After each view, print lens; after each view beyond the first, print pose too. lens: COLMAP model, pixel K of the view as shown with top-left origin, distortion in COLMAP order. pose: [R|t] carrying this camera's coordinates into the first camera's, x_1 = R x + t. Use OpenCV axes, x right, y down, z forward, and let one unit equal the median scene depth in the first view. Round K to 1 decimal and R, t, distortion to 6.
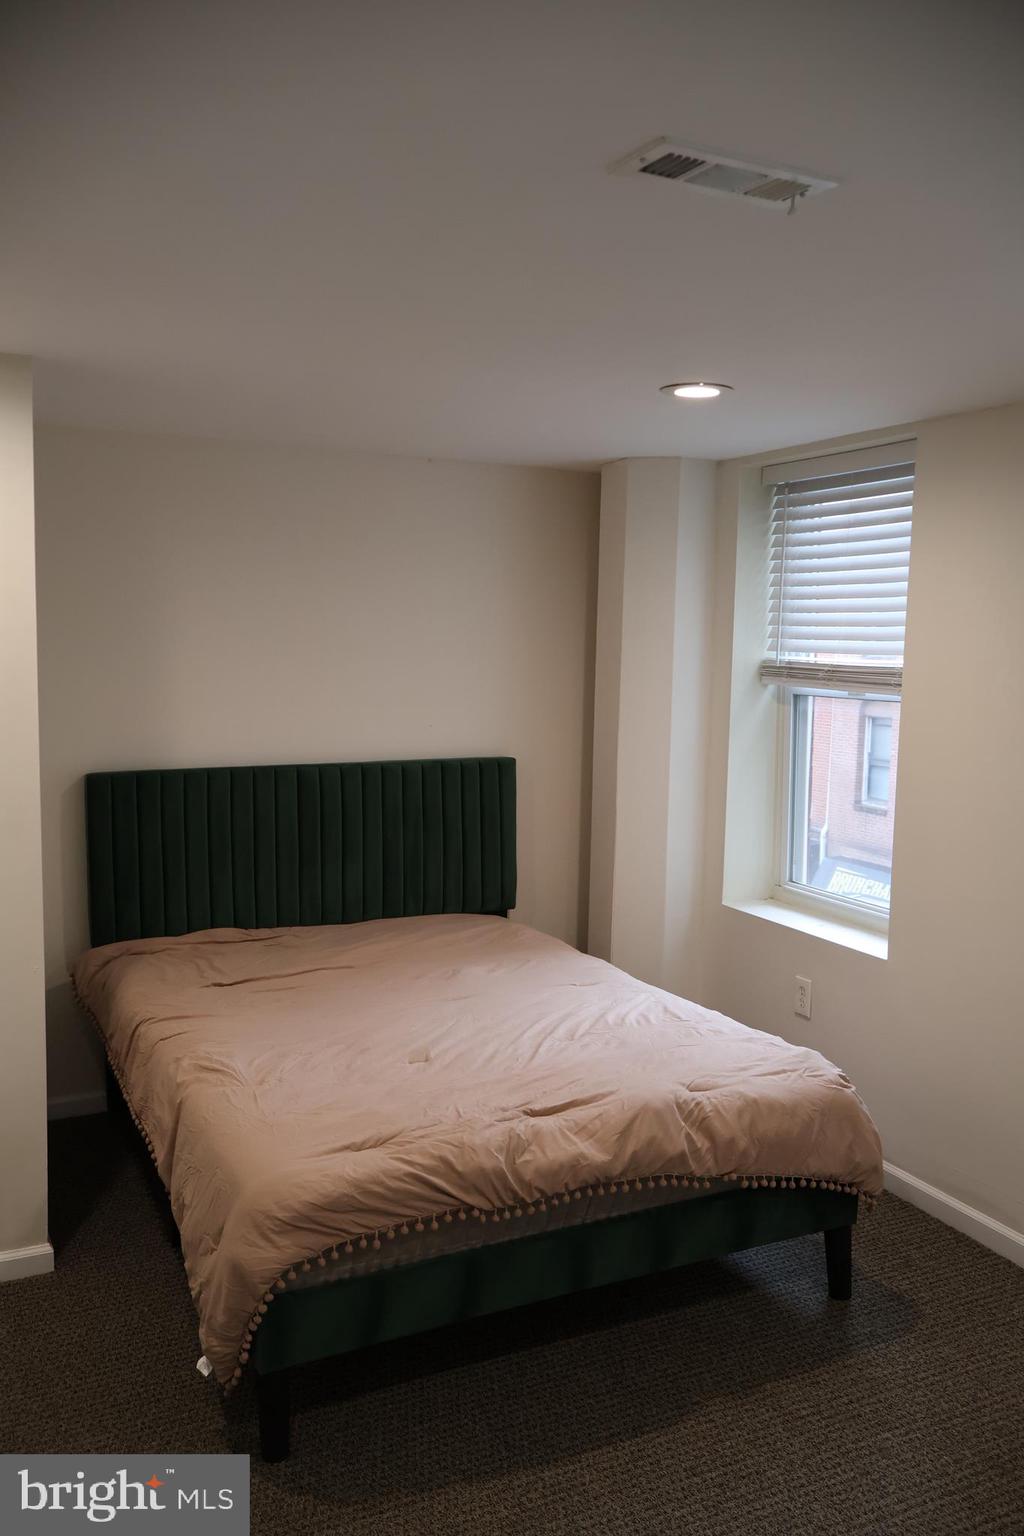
lens RADIAL K [[1294.7, 0, 503.7], [0, 1294.7, 769.2], [0, 0, 1]] dist [0.005314, 0.002487]
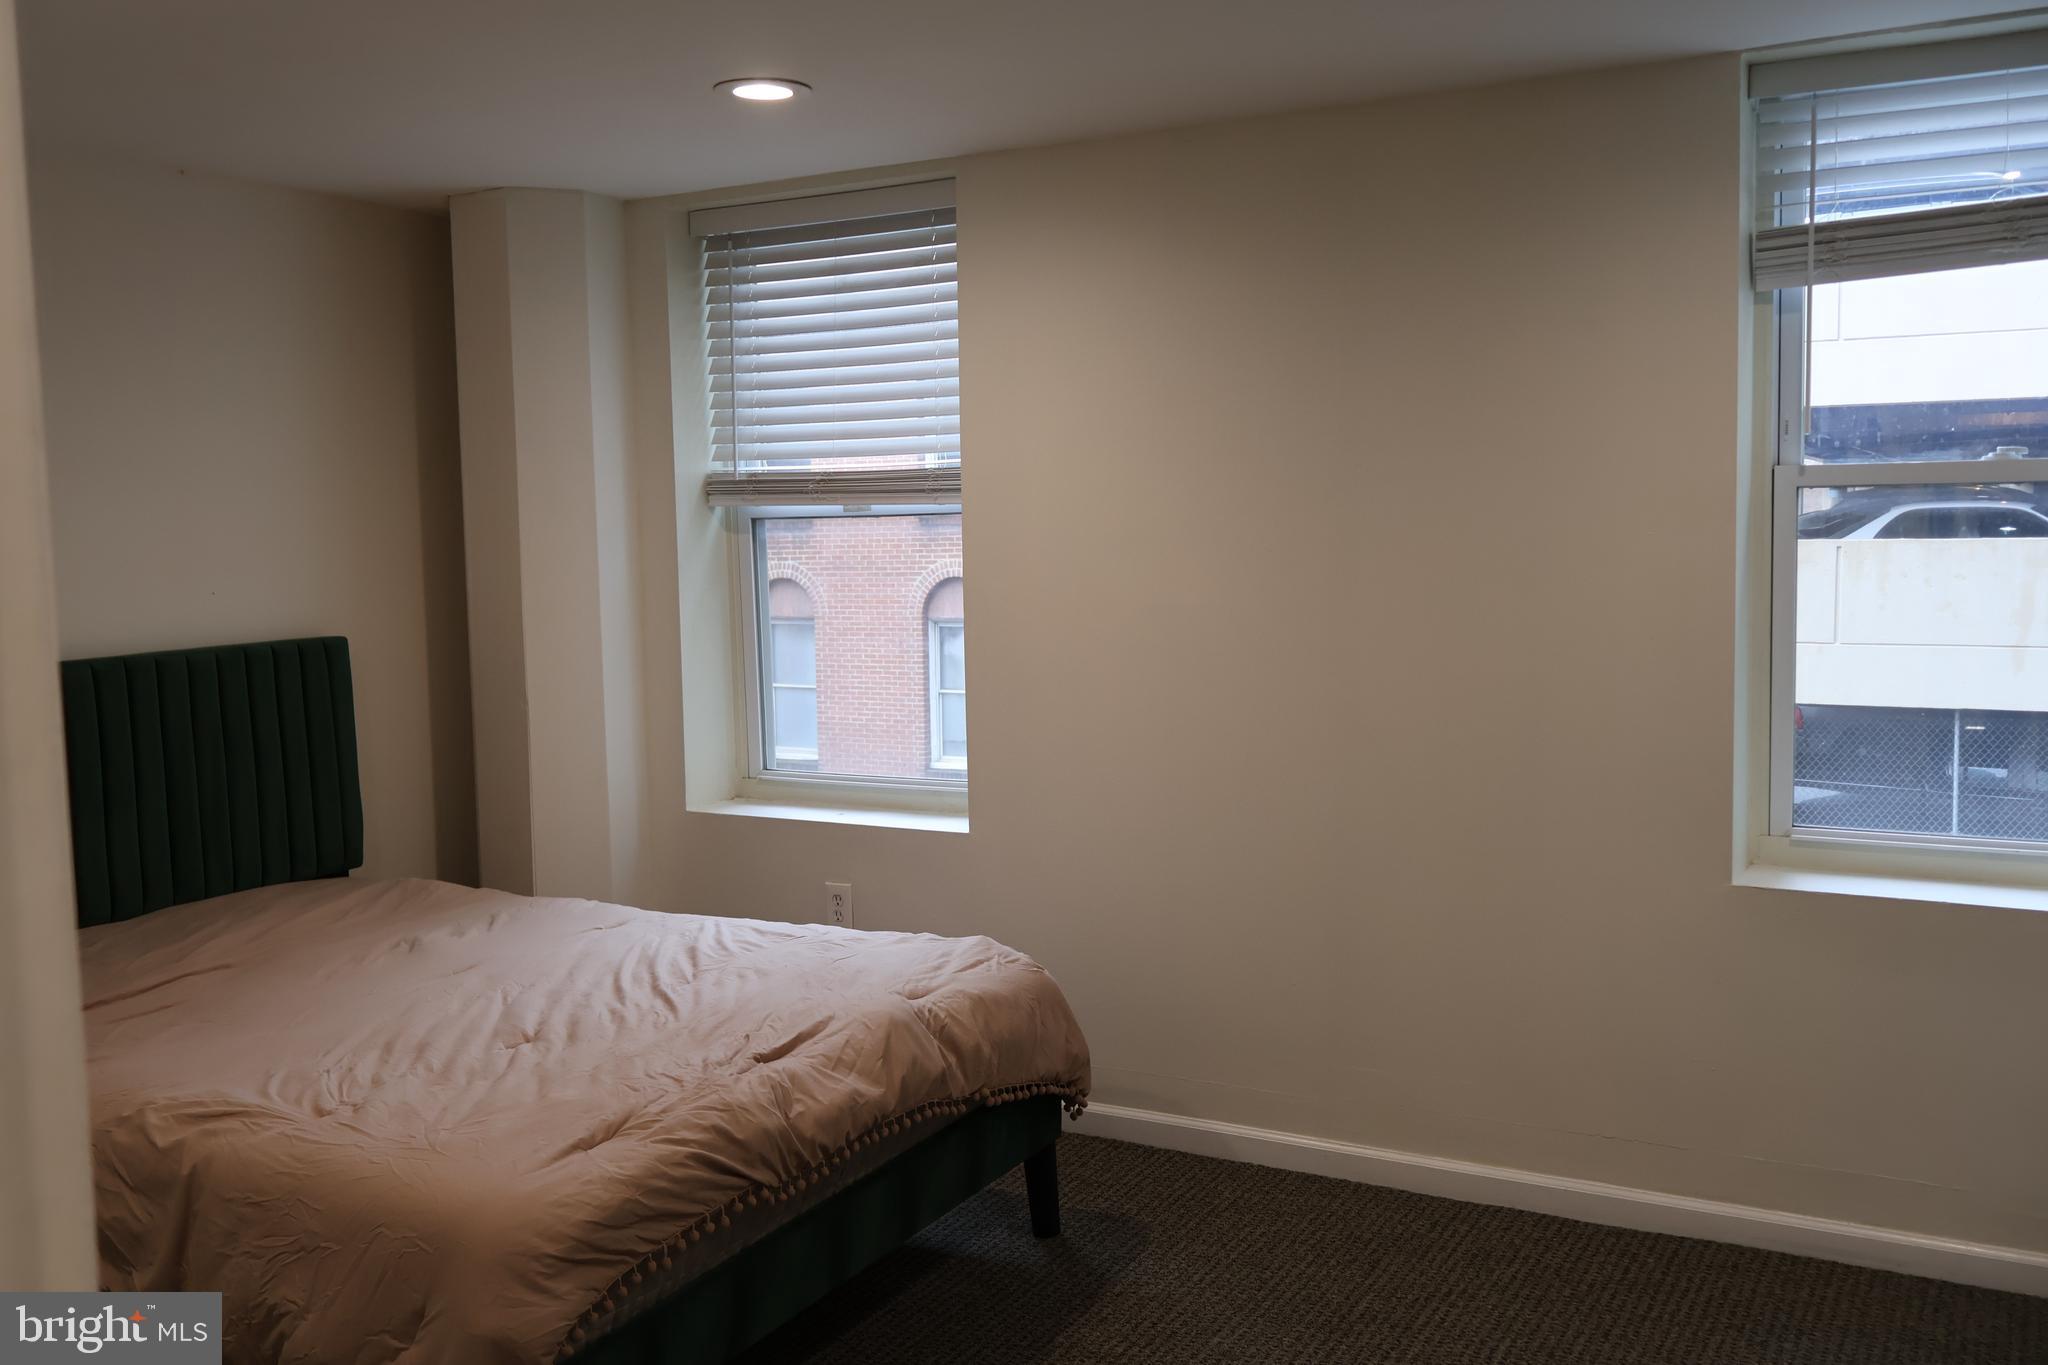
lens RADIAL K [[1859.1, 0, 1008.9], [0, 1859.1, 681.5], [0, 0, 1]] dist [0.016145, 0.005969]
pose [[0.820031, -0.085009, 0.565970, -0.436746], [0.092506, 0.995591, 0.015507, 0.053015], [-0.564793, 0.039640, 0.824280, 0.058412]]
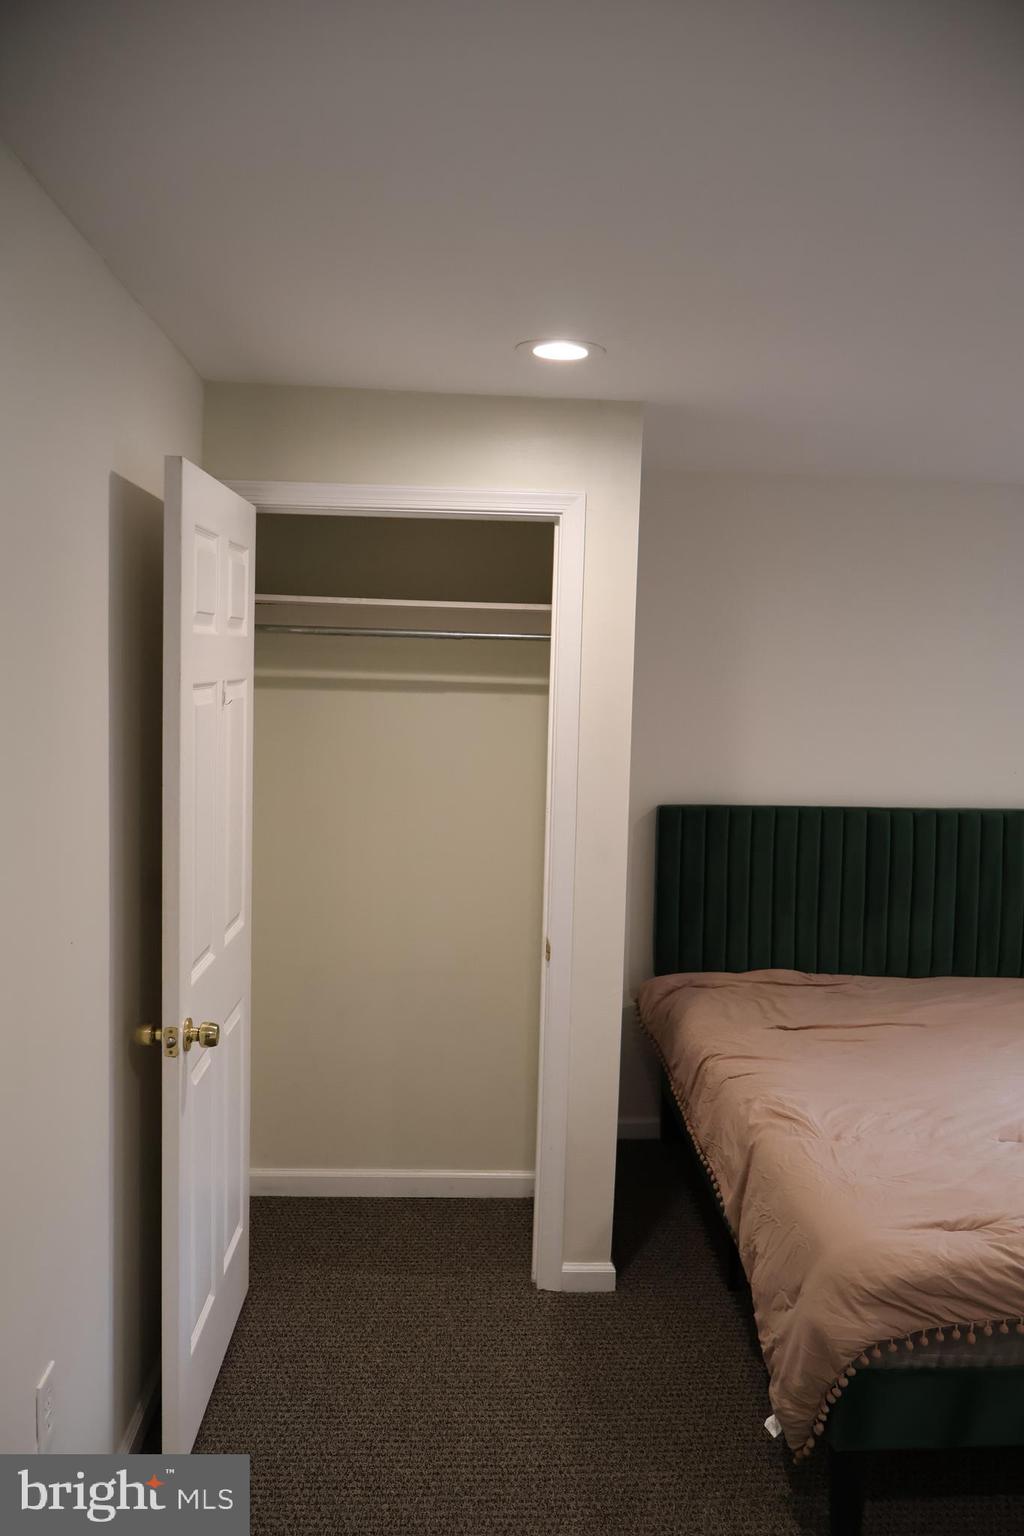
lens RADIAL K [[1291.6, 0, 516.6], [0, 1291.6, 768.2], [0, 0, 1]] dist [0.007722, -0.003040]
pose [[0.923534, 0.042475, -0.381158, -0.057095], [-0.054022, 0.998347, -0.019642, 0.000728], [0.379693, 0.038731, 0.924301, 0.017600]]
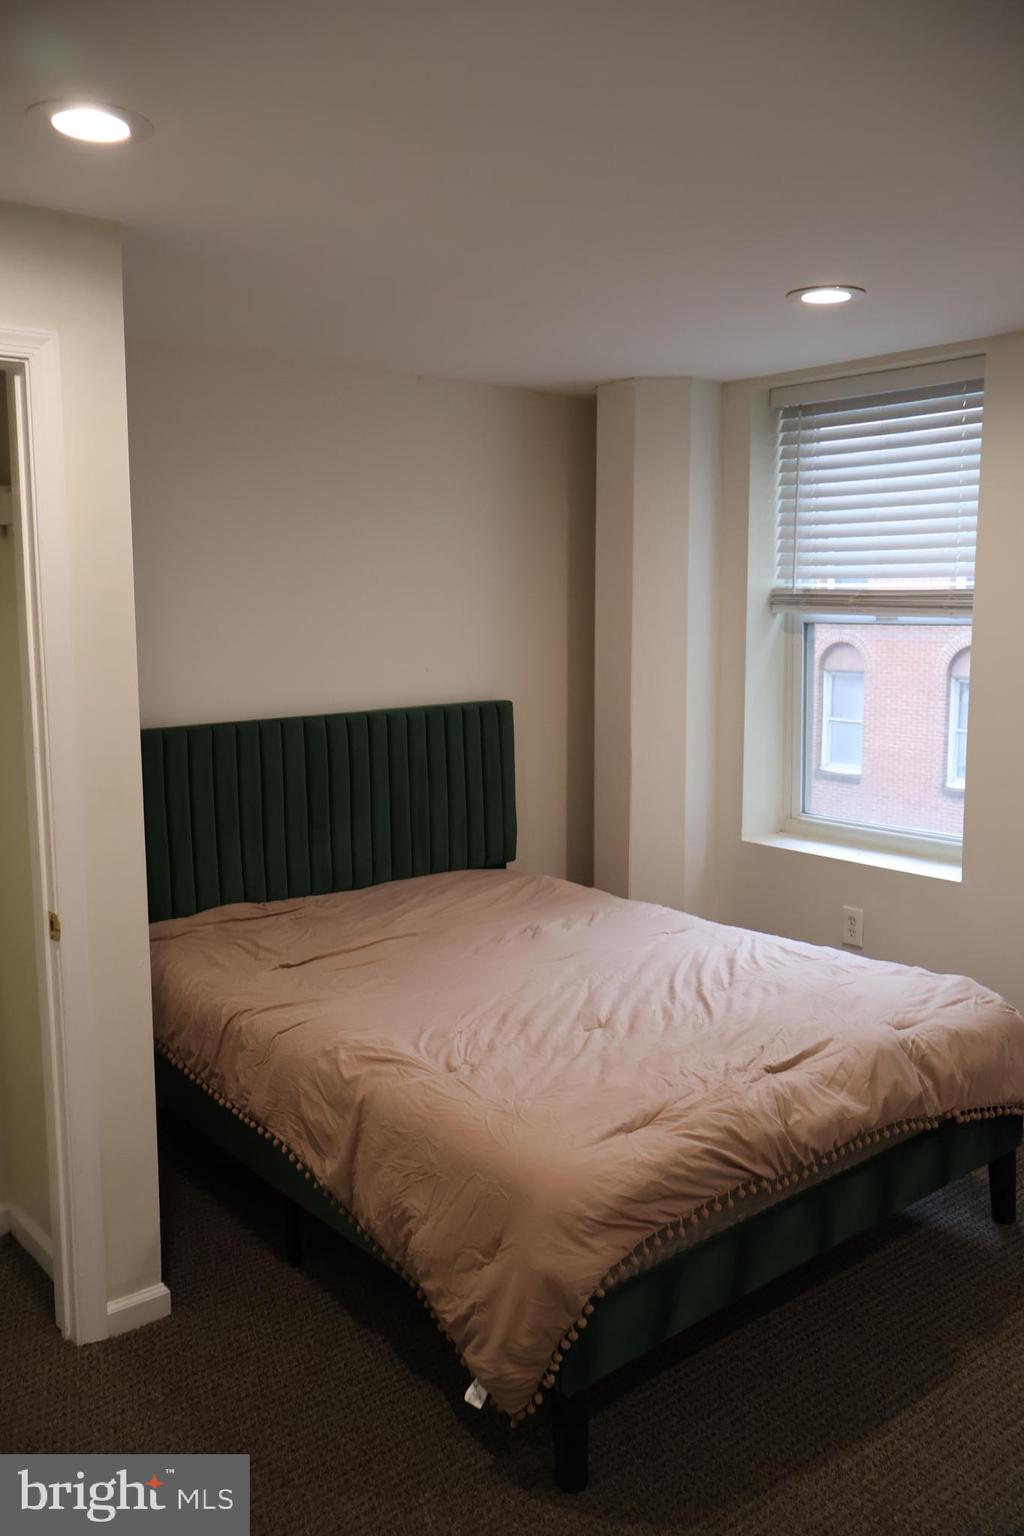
lens RADIAL K [[1291.6, 0, 516.6], [0, 1291.6, 768.2], [0, 0, 1]] dist [0.007722, -0.003040]
pose [[0.971604, -0.053063, 0.230585, -0.357524], [0.045301, 0.998218, 0.038830, 0.006805], [-0.232235, -0.027282, 0.972277, 0.152187]]
